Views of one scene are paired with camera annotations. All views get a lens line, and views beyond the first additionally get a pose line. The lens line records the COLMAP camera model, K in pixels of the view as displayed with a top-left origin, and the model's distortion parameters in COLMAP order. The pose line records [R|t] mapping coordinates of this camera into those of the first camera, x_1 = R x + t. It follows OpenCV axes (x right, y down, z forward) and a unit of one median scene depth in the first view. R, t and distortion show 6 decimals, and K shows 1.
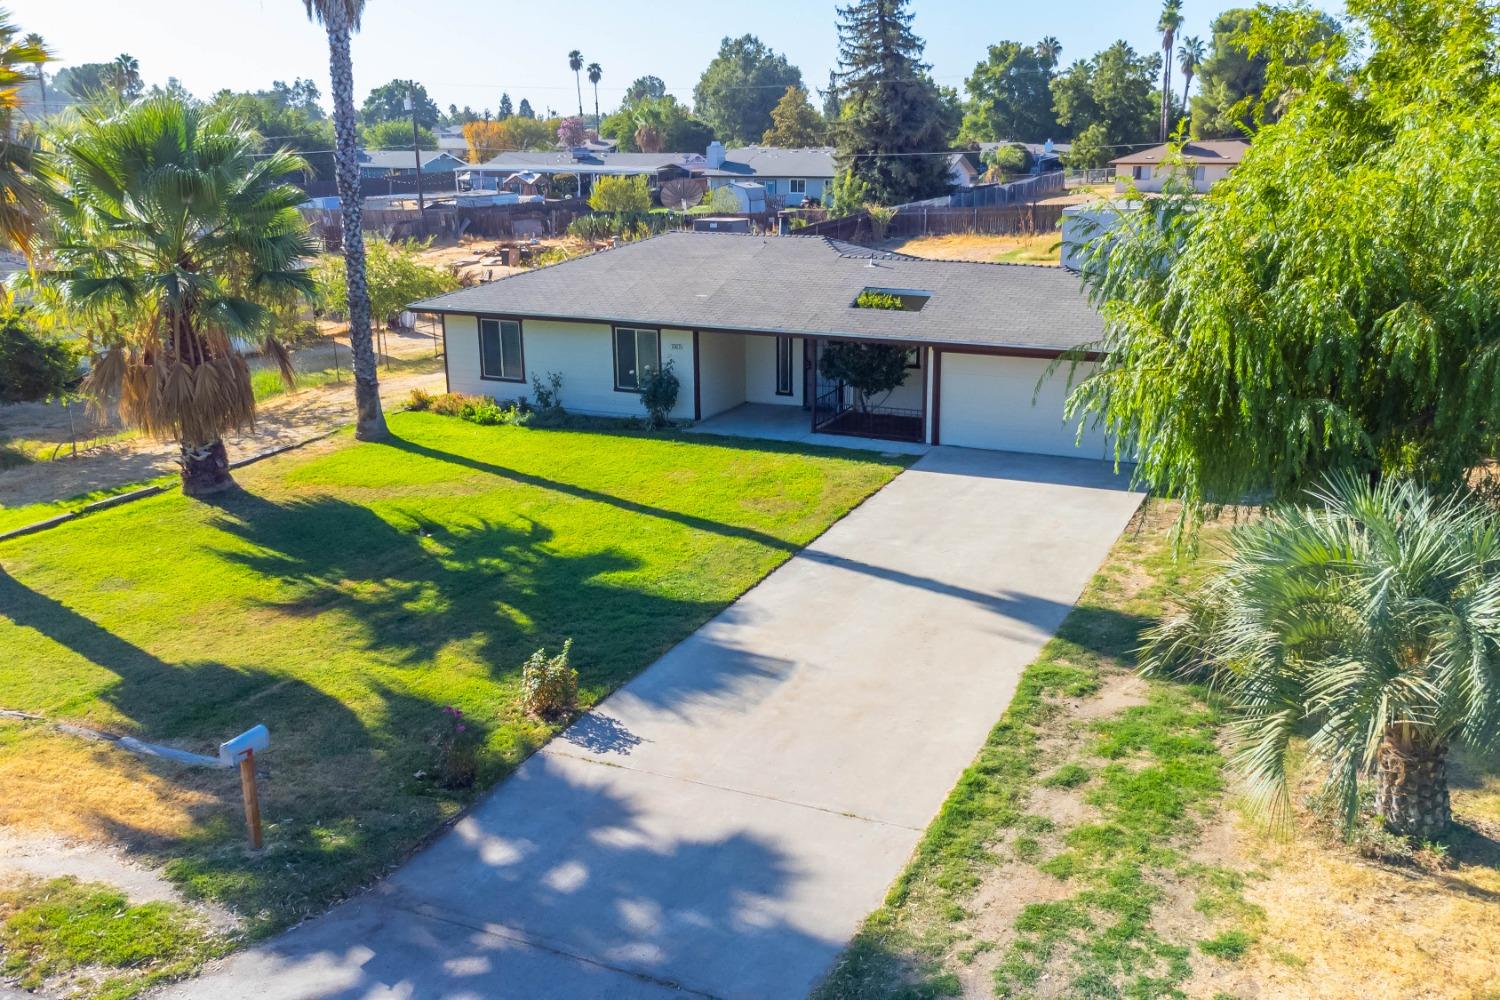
lens RADIAL K [[1328.0, 0, 758.8], [0, 1328.0, 500.8], [0, 0, 1]] dist [0.056277, -0.000276]
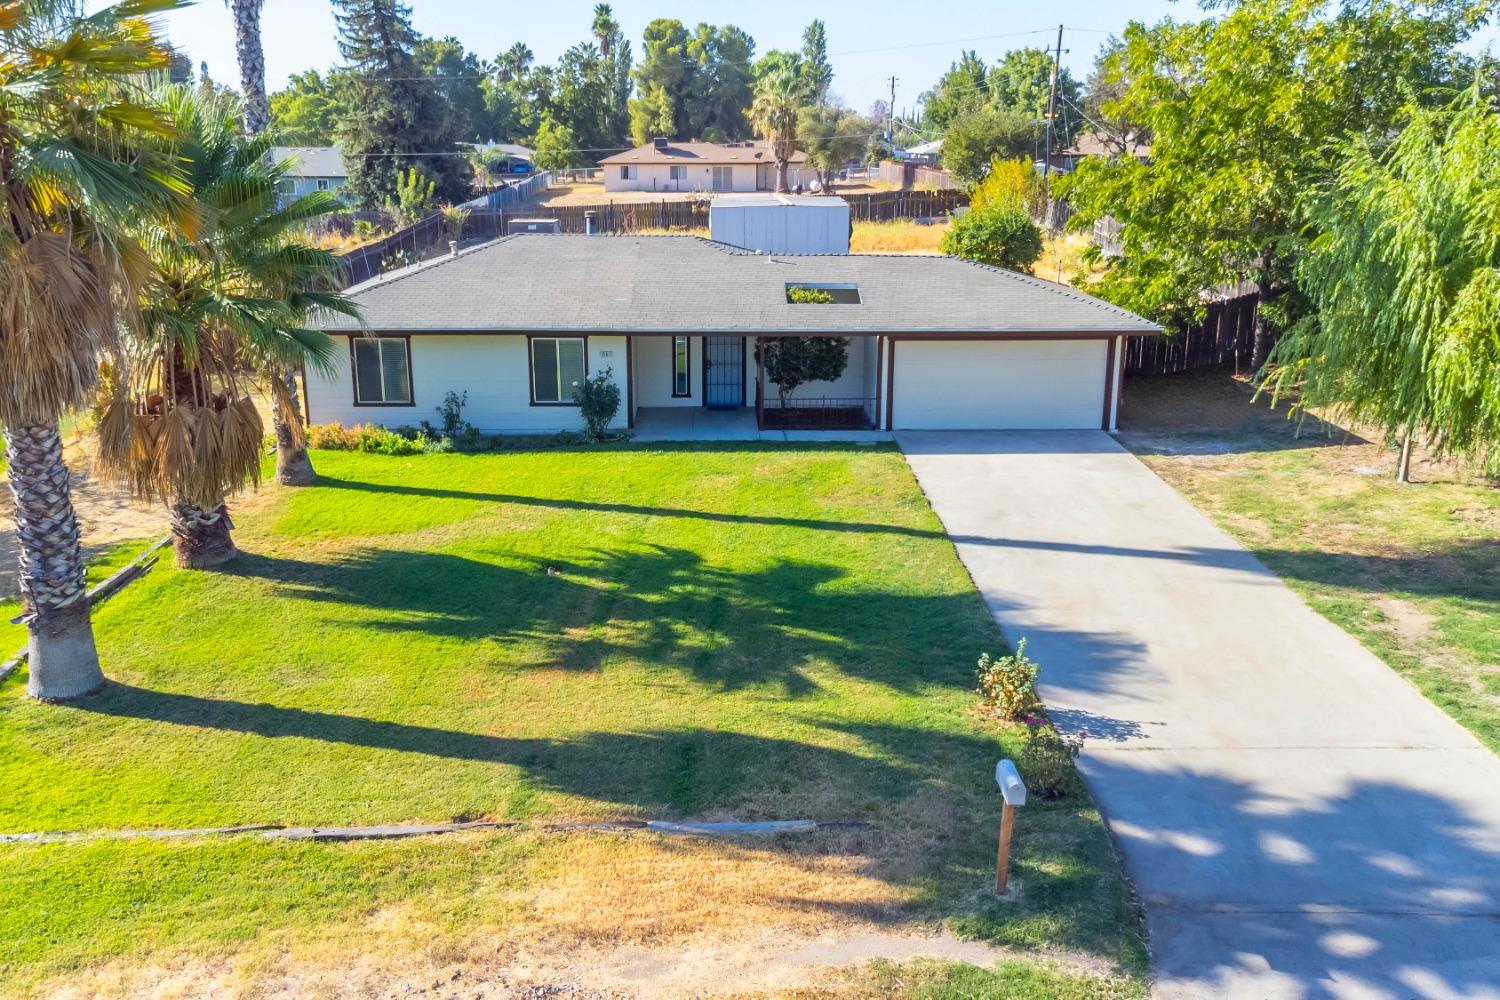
lens RADIAL K [[1328.0, 0, 758.8], [0, 1328.0, 500.8], [0, 0, 1]] dist [0.056277, -0.000276]
pose [[0.906467, -0.111369, 0.407326, -0.487864], [0.111389, 0.993493, 0.023748, -0.029270], [-0.407320, 0.023845, 0.912974, 0.118090]]
